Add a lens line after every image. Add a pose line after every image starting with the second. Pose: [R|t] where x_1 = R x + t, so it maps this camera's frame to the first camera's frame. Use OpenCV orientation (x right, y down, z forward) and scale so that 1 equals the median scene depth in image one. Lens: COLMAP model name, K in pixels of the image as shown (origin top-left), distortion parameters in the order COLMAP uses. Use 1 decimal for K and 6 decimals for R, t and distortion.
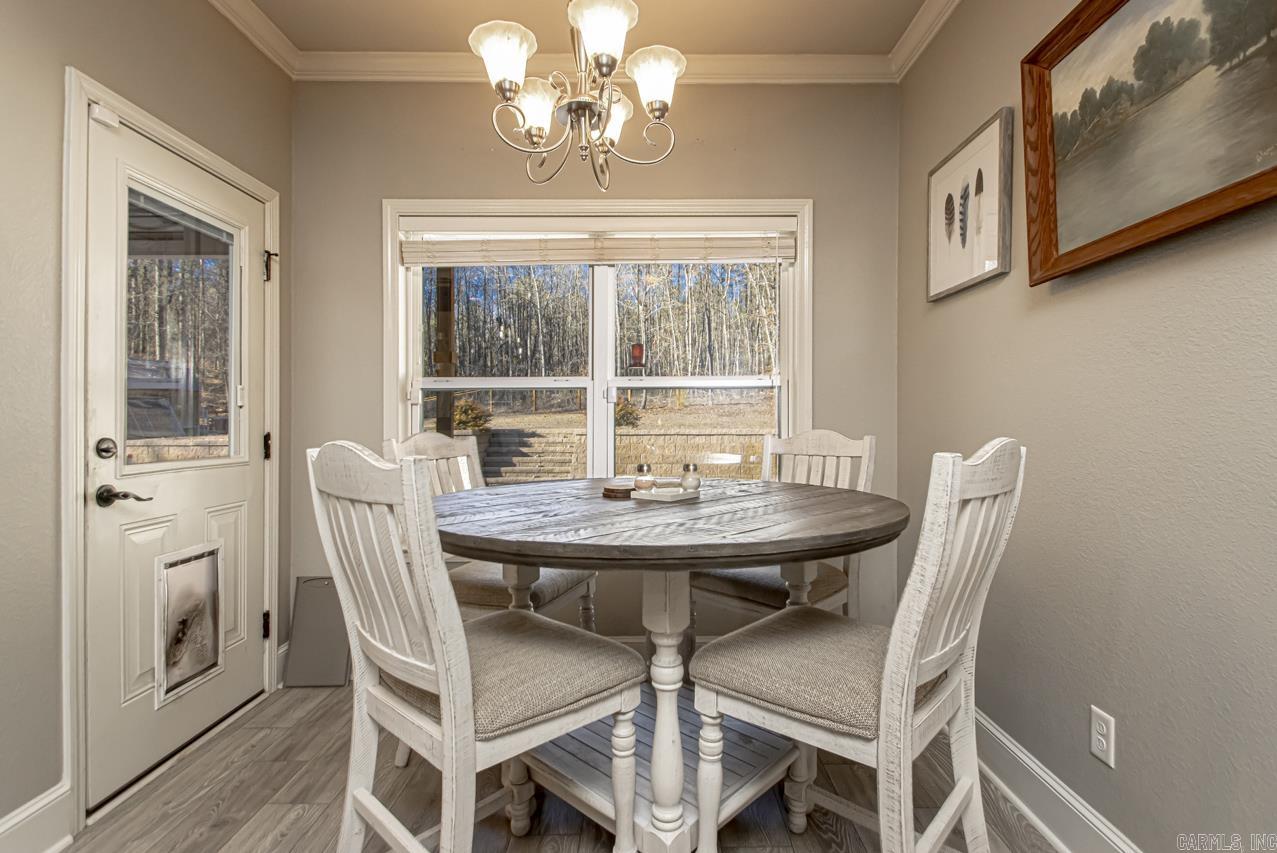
lens RADIAL K [[587.6, 0, 638.5], [0, 587.6, 426.5], [0, 0, 1]] dist [0.020752, -0.015844]
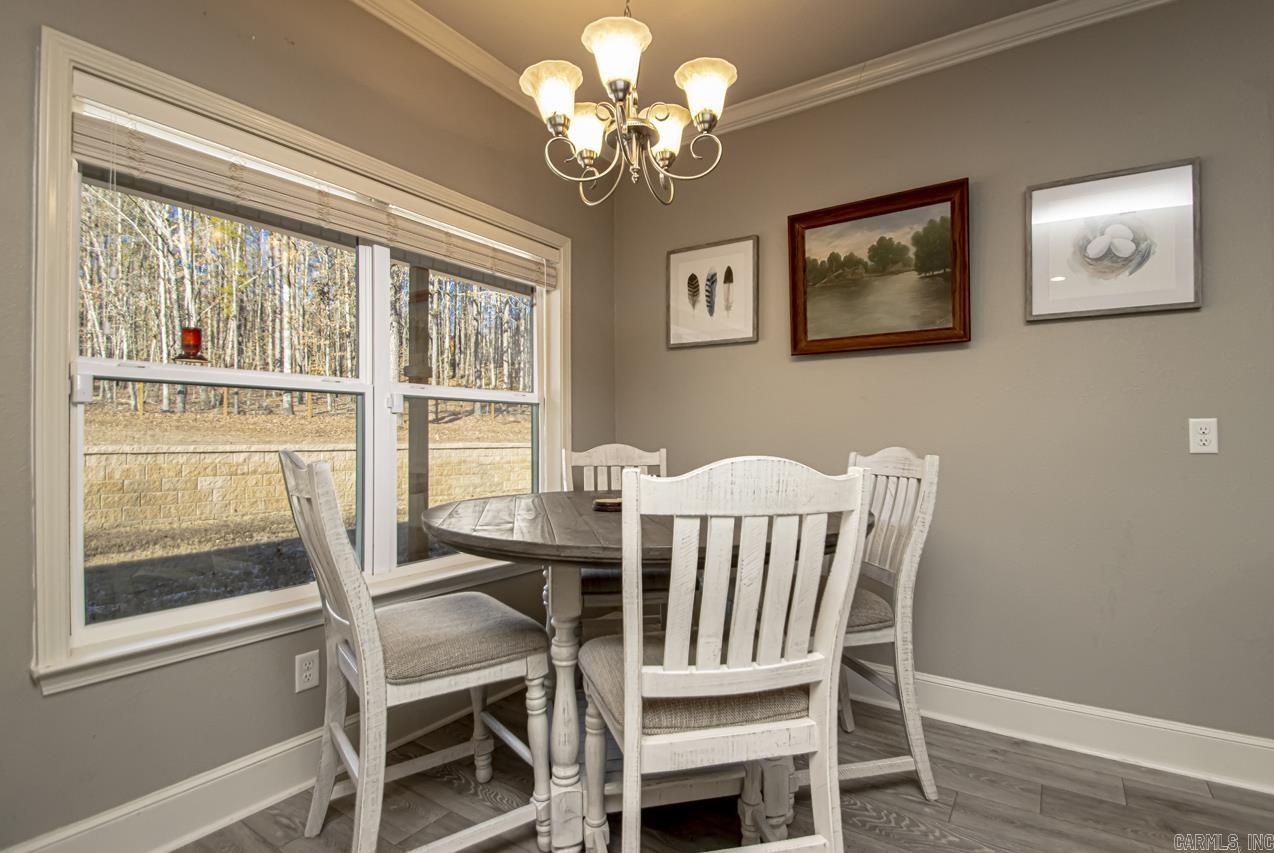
lens RADIAL K [[605.5, 0, 644.0], [0, 605.5, 430.9], [0, 0, 1]] dist [0.023622, -0.018847]
pose [[0.557062, 0.008135, 0.830431, -0.960747], [0.005046, 0.999900, -0.013180, -0.006281], [-0.830455, 0.011533, 0.556966, 0.403258]]
